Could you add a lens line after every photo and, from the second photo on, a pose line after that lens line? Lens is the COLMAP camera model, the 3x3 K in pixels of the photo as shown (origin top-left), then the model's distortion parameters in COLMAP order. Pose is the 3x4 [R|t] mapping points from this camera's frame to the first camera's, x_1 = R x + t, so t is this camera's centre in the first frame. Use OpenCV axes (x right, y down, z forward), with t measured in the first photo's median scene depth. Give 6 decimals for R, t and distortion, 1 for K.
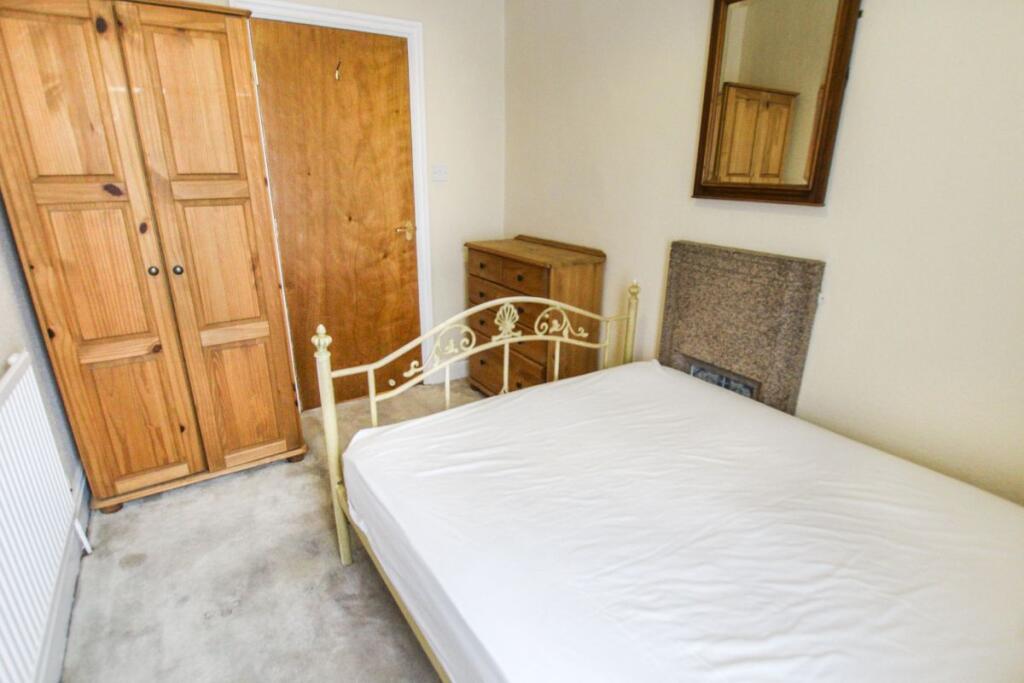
lens RADIAL K [[521.2, 0, 520.7], [0, 521.2, 344.5], [0, 0, 1]] dist [-0.013282, -0.001238]
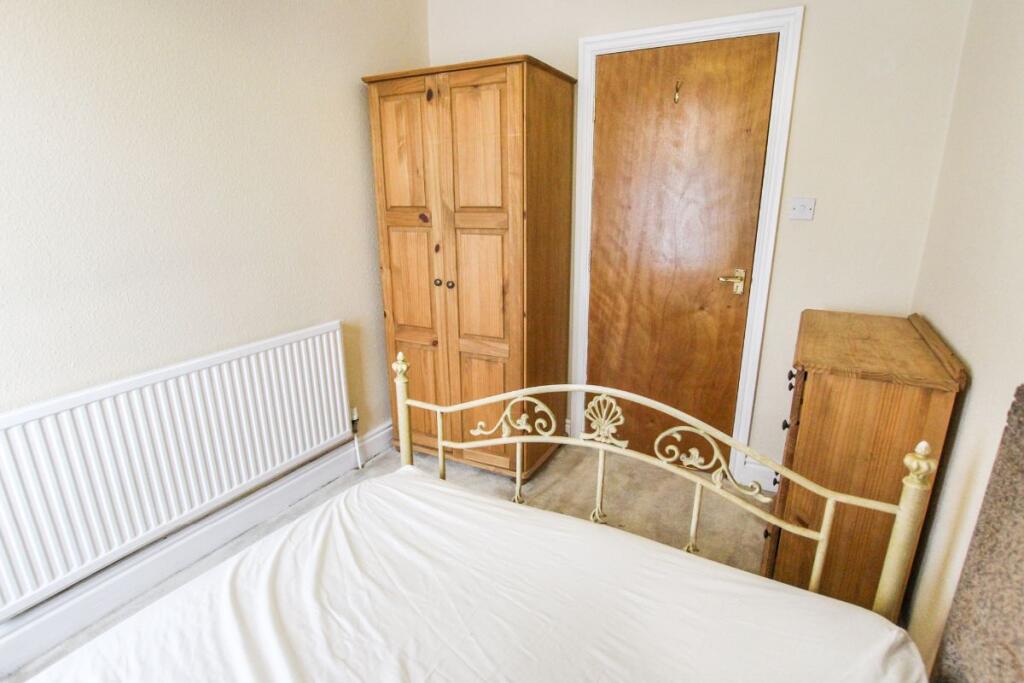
lens RADIAL K [[532.6, 0, 514.0], [0, 532.6, 346.0], [0, 0, 1]] dist [-0.020655, 0.001690]
pose [[0.462574, 0.231189, -0.855907, 0.497688], [-0.280560, 0.953960, 0.106046, -0.177547], [0.841018, 0.191079, 0.506139, 0.514449]]
